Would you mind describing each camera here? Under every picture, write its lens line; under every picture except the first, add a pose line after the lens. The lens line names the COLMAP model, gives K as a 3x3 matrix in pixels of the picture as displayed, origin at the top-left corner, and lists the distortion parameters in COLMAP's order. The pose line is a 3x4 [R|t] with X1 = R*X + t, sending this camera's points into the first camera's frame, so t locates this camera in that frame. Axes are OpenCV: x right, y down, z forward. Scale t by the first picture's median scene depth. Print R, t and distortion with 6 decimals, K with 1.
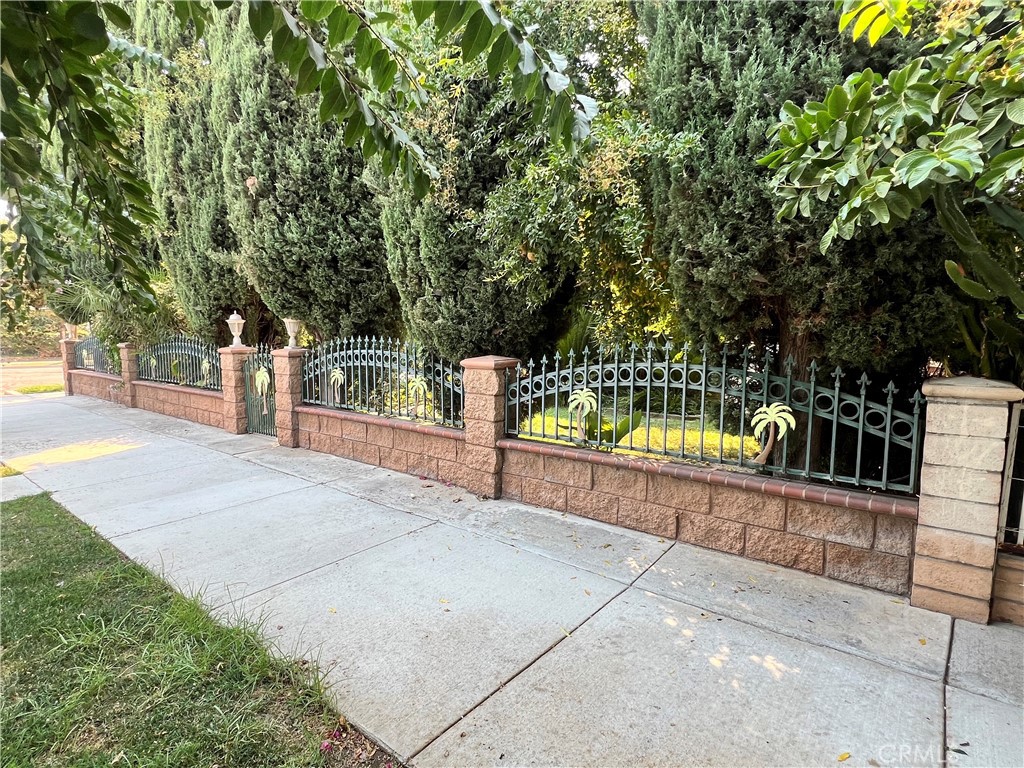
lens RADIAL K [[535.2, 0, 512.0], [0, 535.2, 384.0], [0, 0, 1]] dist [0.000523, -0.000183]
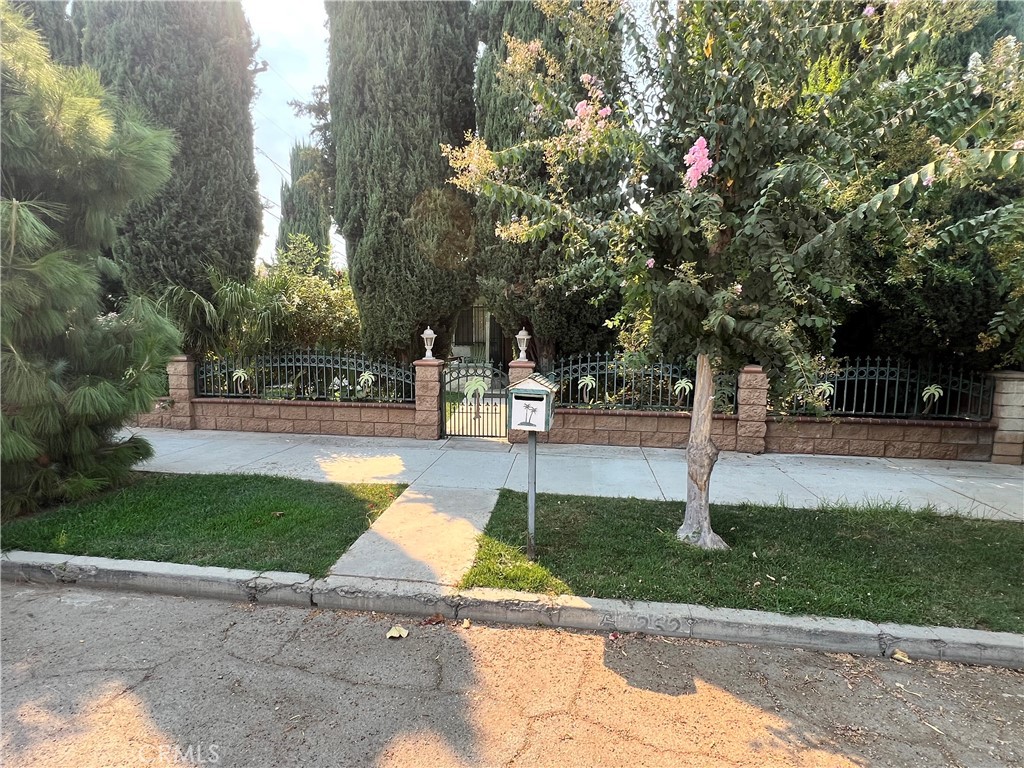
lens RADIAL K [[535.2, 0, 512.0], [0, 535.2, 384.0], [0, 0, 1]] dist [0.000523, -0.000183]
pose [[0.867259, -0.079735, 0.491430, -1.802936], [0.048486, 0.995926, 0.076024, -0.188958], [-0.495490, -0.042105, 0.867592, -0.019027]]
